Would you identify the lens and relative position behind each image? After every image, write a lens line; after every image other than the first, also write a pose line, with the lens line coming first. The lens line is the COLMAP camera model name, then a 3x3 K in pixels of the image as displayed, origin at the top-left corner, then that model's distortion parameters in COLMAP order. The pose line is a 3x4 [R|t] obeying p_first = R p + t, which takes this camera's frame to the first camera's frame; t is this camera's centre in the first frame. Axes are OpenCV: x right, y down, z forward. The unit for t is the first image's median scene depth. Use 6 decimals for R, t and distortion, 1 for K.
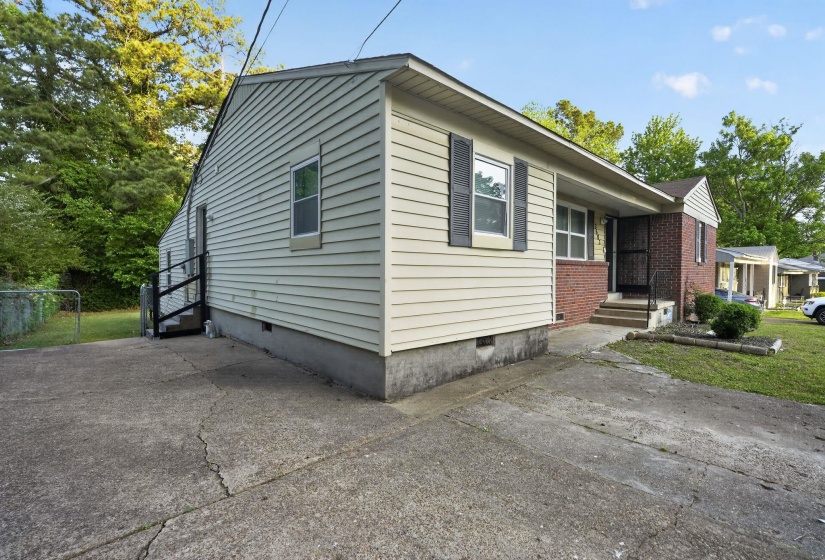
lens RADIAL K [[364.6, 0, 411.9], [0, 364.6, 280.2], [0, 0, 1]] dist [-0.015947, 0.000855]
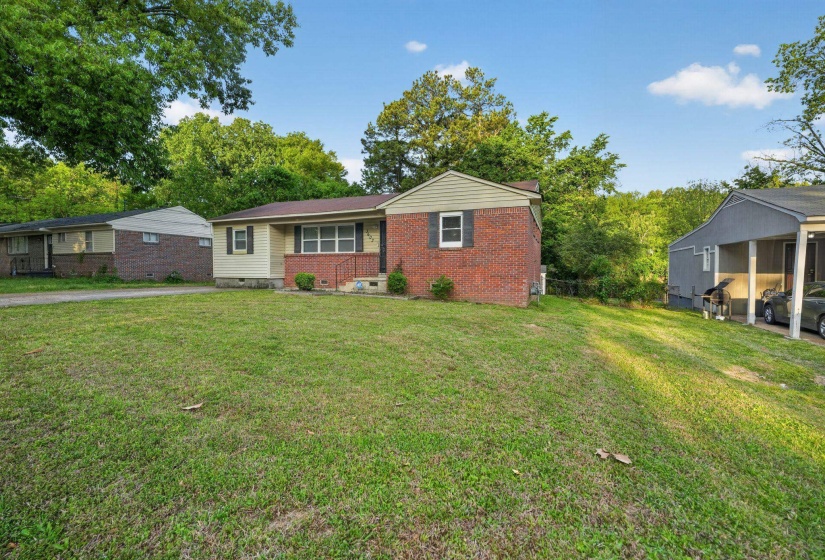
lens RADIAL K [[364.6, 0, 408.0], [0, 364.6, 279.6], [0, 0, 1]] dist [-0.015947, 0.000855]
pose [[0.442939, 0.018911, -0.896352, 2.009008], [-0.019126, 0.999749, 0.011641, 0.045745], [0.896348, 0.011987, 0.443190, 0.430877]]
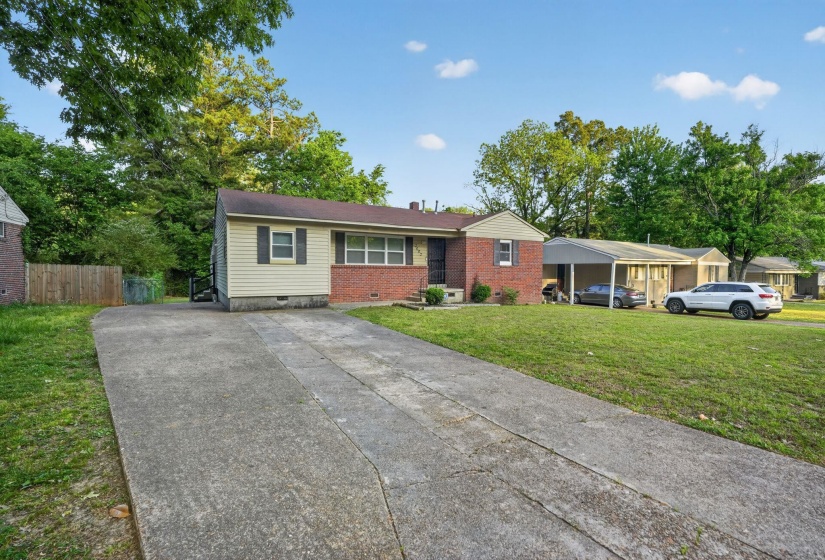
lens RADIAL K [[364.6, 0, 411.5], [0, 364.6, 280.2], [0, 0, 1]] dist [-0.015947, 0.000855]
pose [[0.979959, 0.007527, -0.199058, 0.814340], [-0.006298, 0.999957, 0.006808, 0.005894], [0.199101, -0.005418, 0.979964, -0.703254]]
